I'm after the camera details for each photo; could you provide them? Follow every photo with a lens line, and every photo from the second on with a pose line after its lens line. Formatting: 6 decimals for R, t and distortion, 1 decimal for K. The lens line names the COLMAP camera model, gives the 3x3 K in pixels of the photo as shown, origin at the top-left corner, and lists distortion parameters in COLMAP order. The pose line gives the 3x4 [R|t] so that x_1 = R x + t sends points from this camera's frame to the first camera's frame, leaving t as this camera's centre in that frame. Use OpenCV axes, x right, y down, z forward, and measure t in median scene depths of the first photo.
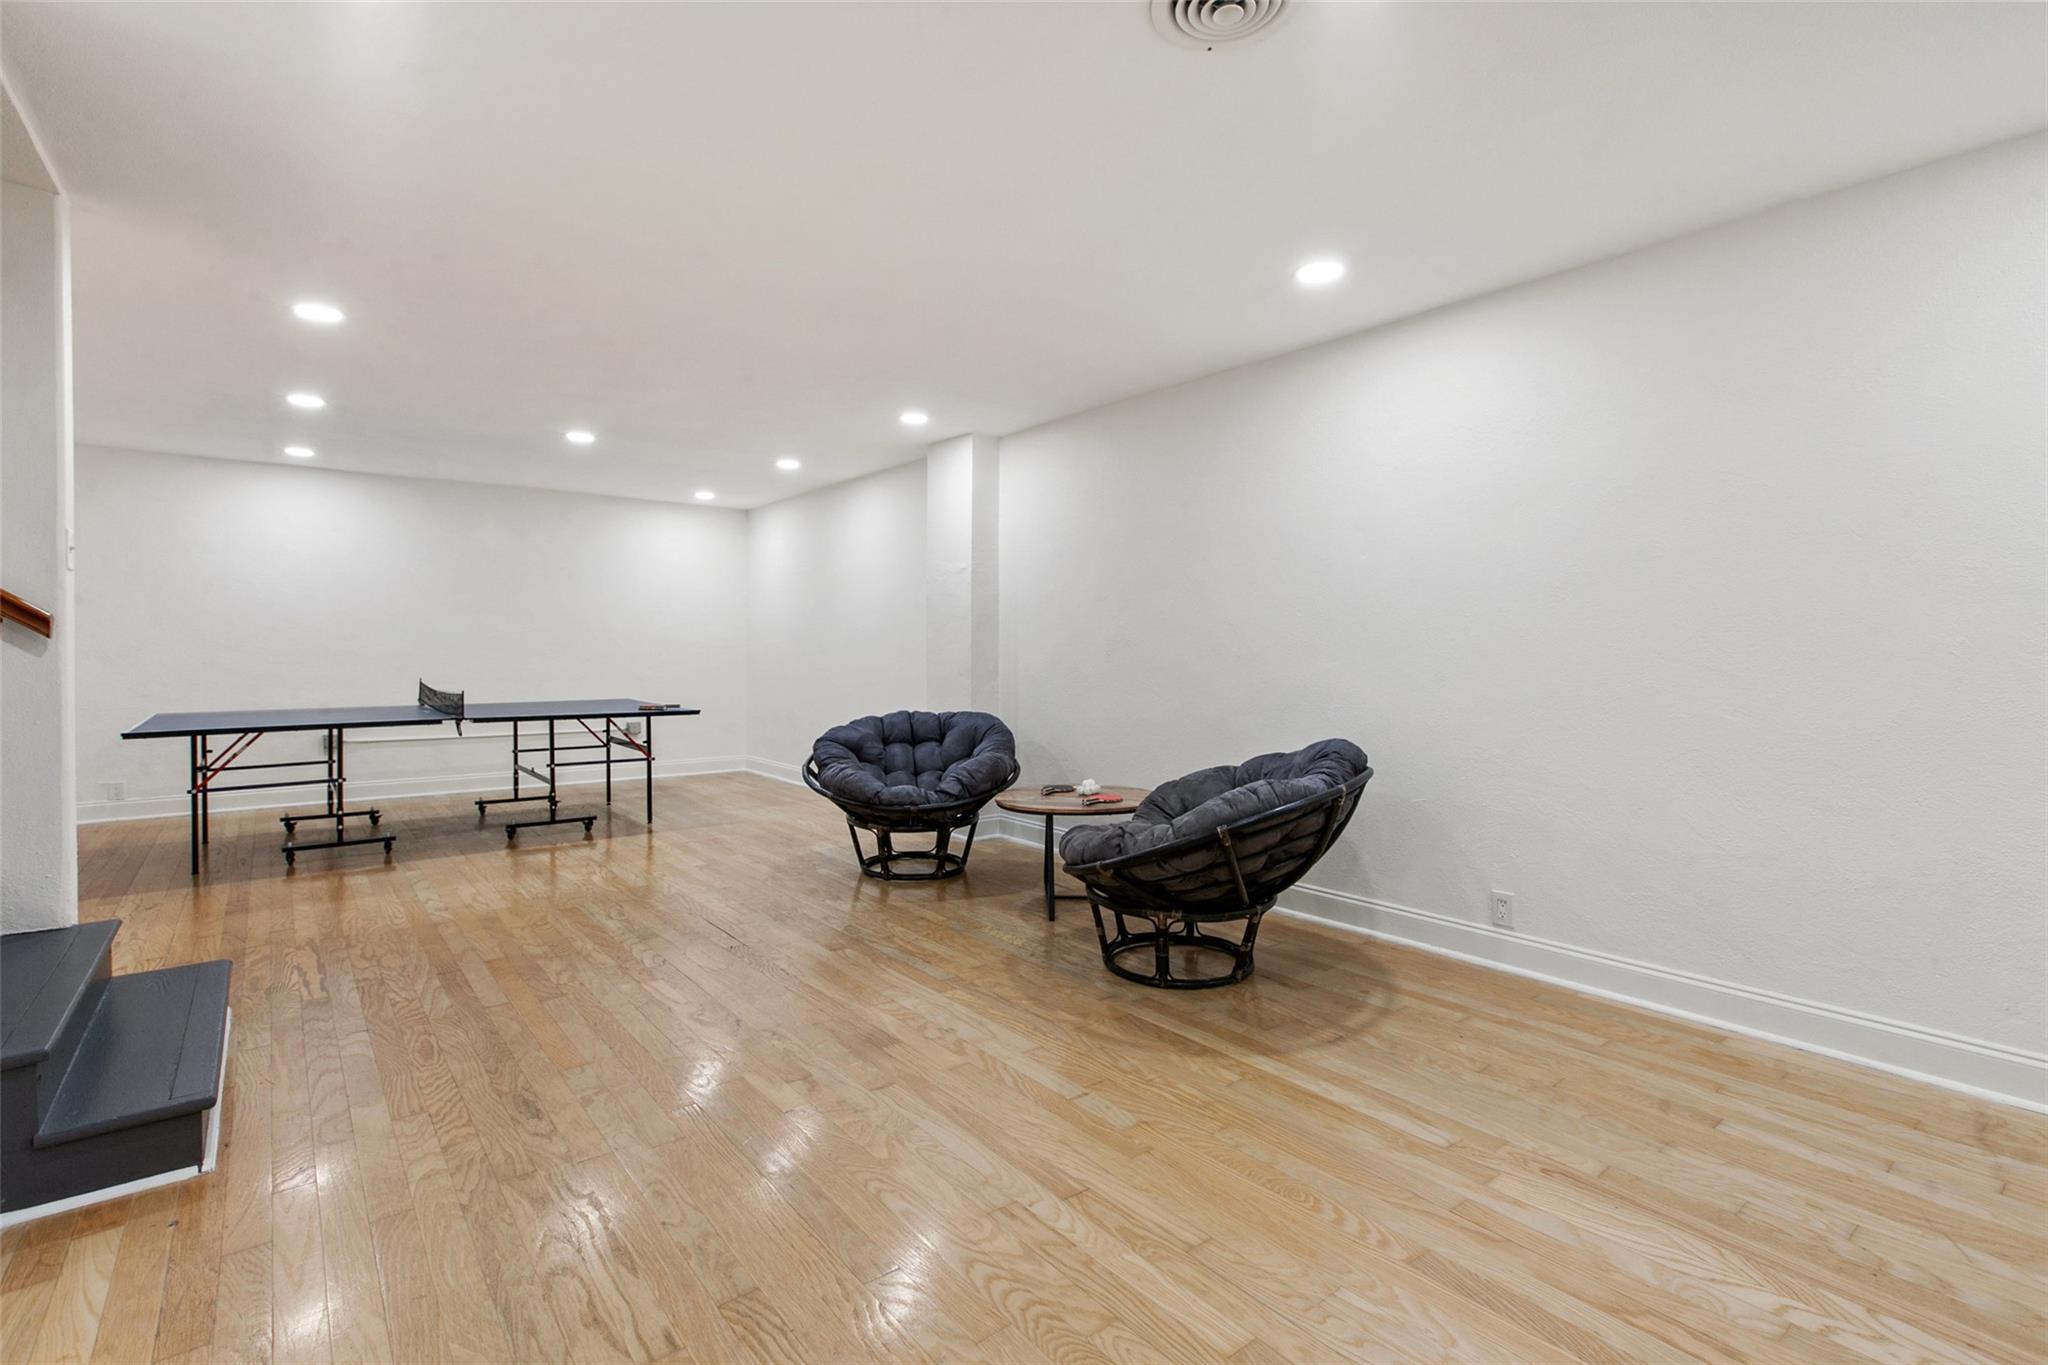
lens RADIAL K [[931.5, 0, 1014.1], [0, 931.5, 645.4], [0, 0, 1]] dist [-0.000628, -0.000586]
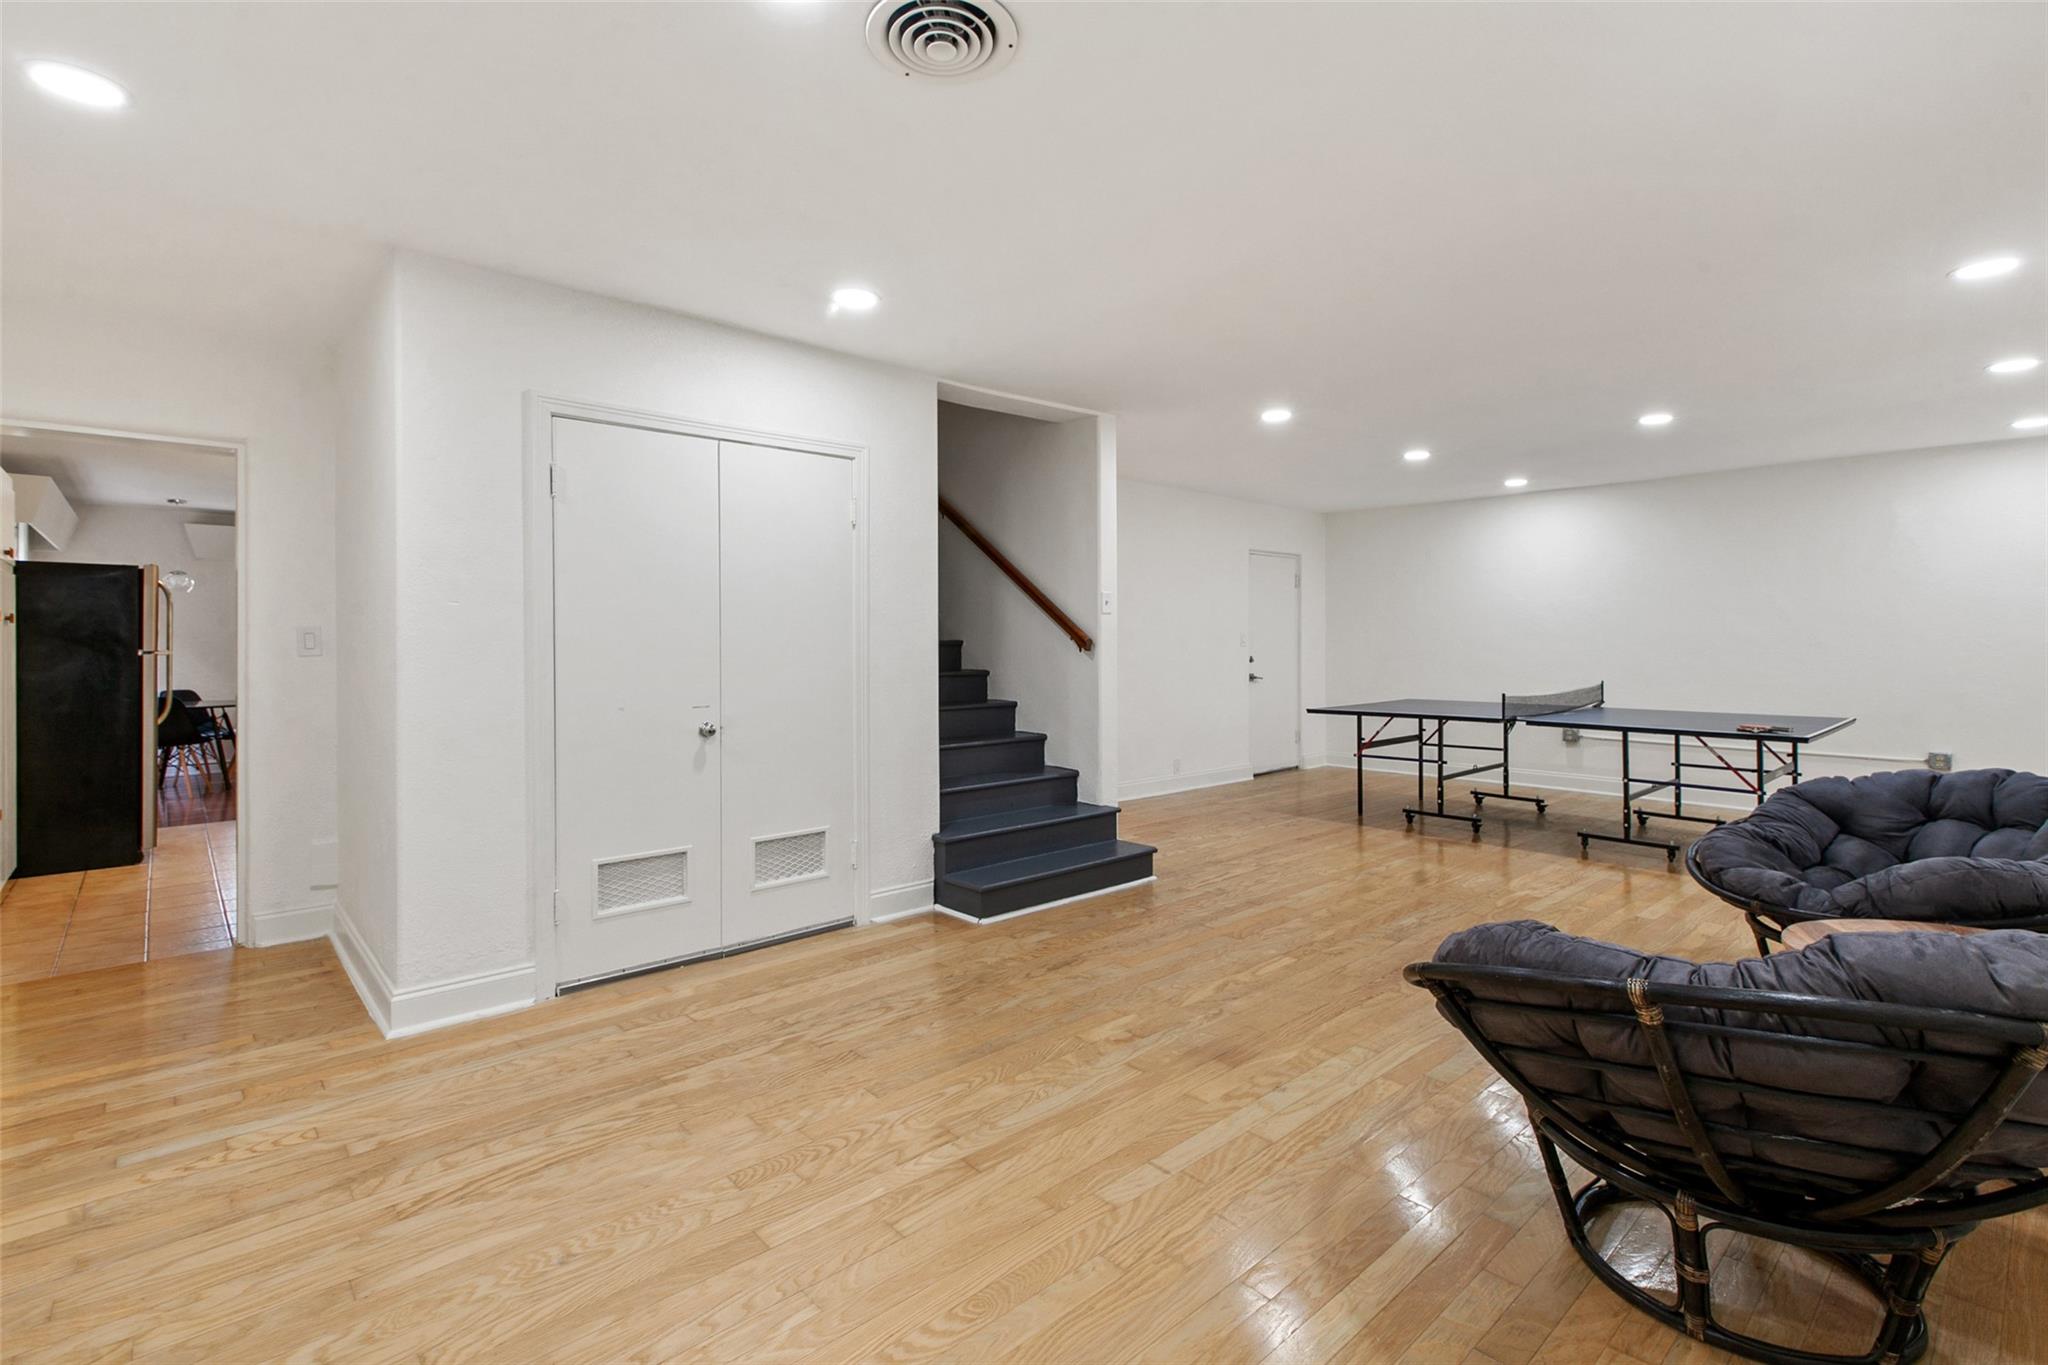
lens RADIAL K [[931.5, 0, 1014.1], [0, 931.5, 645.4], [0, 0, 1]] dist [-0.000628, -0.000586]
pose [[0.080551, 0.002464, -0.996747, 0.758113], [0.005630, 0.999980, 0.002927, -0.023880], [0.996735, -0.005848, 0.080535, 0.618783]]
